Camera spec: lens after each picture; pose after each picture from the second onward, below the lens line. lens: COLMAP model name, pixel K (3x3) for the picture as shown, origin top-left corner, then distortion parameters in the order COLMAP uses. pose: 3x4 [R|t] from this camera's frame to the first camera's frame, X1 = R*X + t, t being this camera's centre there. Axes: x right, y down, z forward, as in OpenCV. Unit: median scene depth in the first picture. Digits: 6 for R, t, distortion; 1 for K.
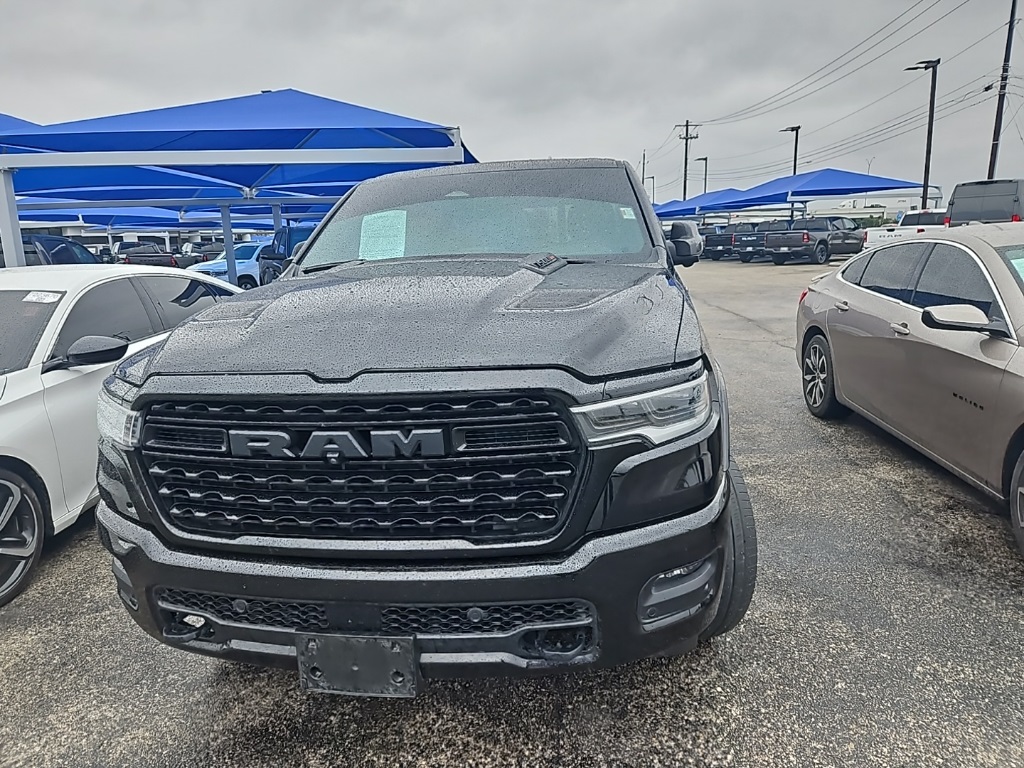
lens RADIAL K [[698.8, 0, 512.0], [0, 698.8, 384.0], [0, 0, 1]] dist [0.078077, -0.059444]
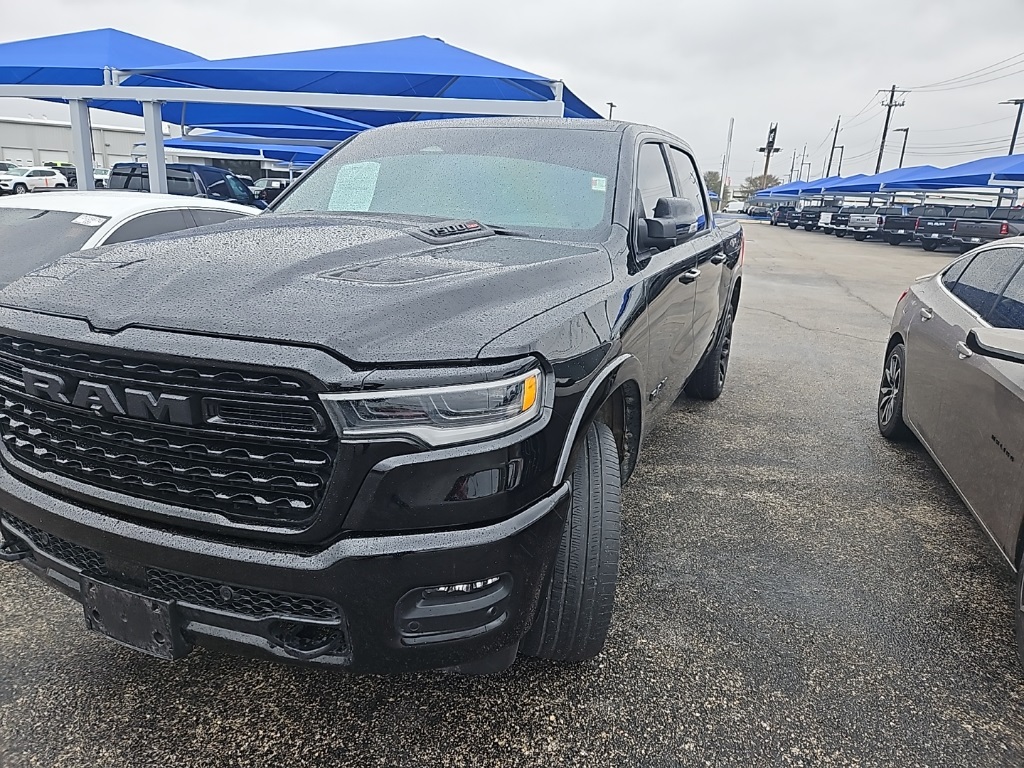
lens RADIAL K [[690.3, 0, 512.0], [0, 690.3, 384.0], [0, 0, 1]] dist [0.077276, -0.059284]
pose [[0.967891, 0.137867, -0.210190, 0.383900], [-0.125130, 0.989466, 0.072802, -0.056014], [0.218013, -0.044163, 0.974946, 0.134563]]
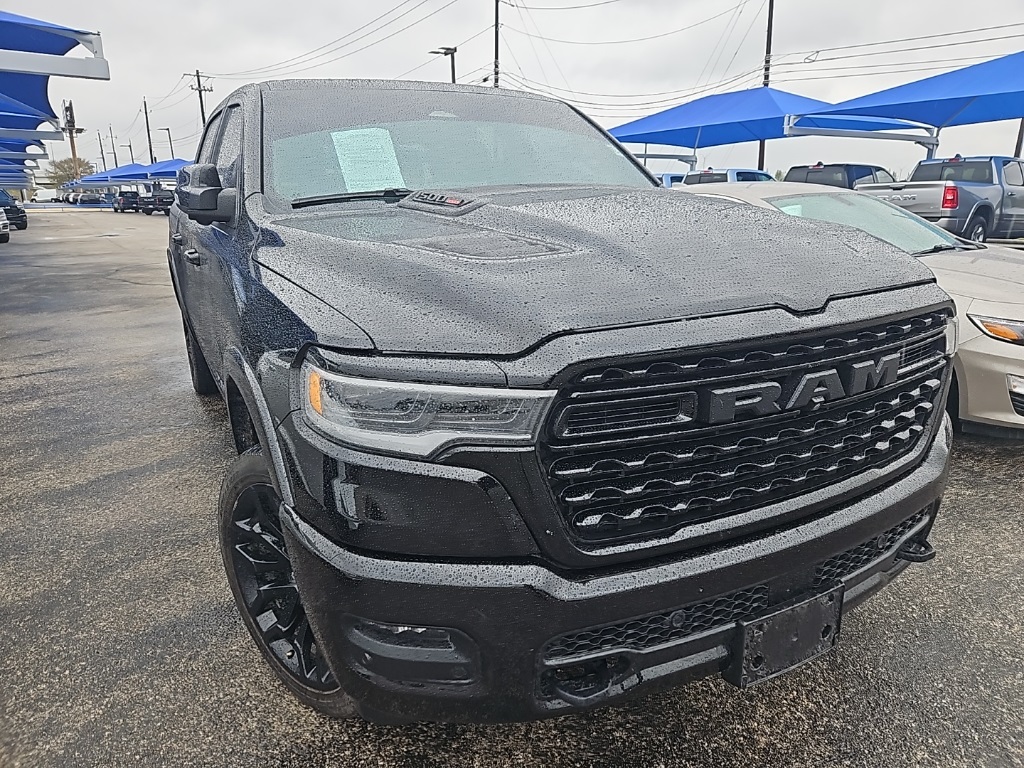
lens RADIAL K [[690.3, 0, 512.0], [0, 690.3, 384.0], [0, 0, 1]] dist [0.077276, -0.059284]
pose [[0.785122, -0.138191, 0.603727, -0.801772], [0.108692, 0.990405, 0.085350, -0.022500], [-0.609728, -0.001390, 0.792609, 0.425338]]
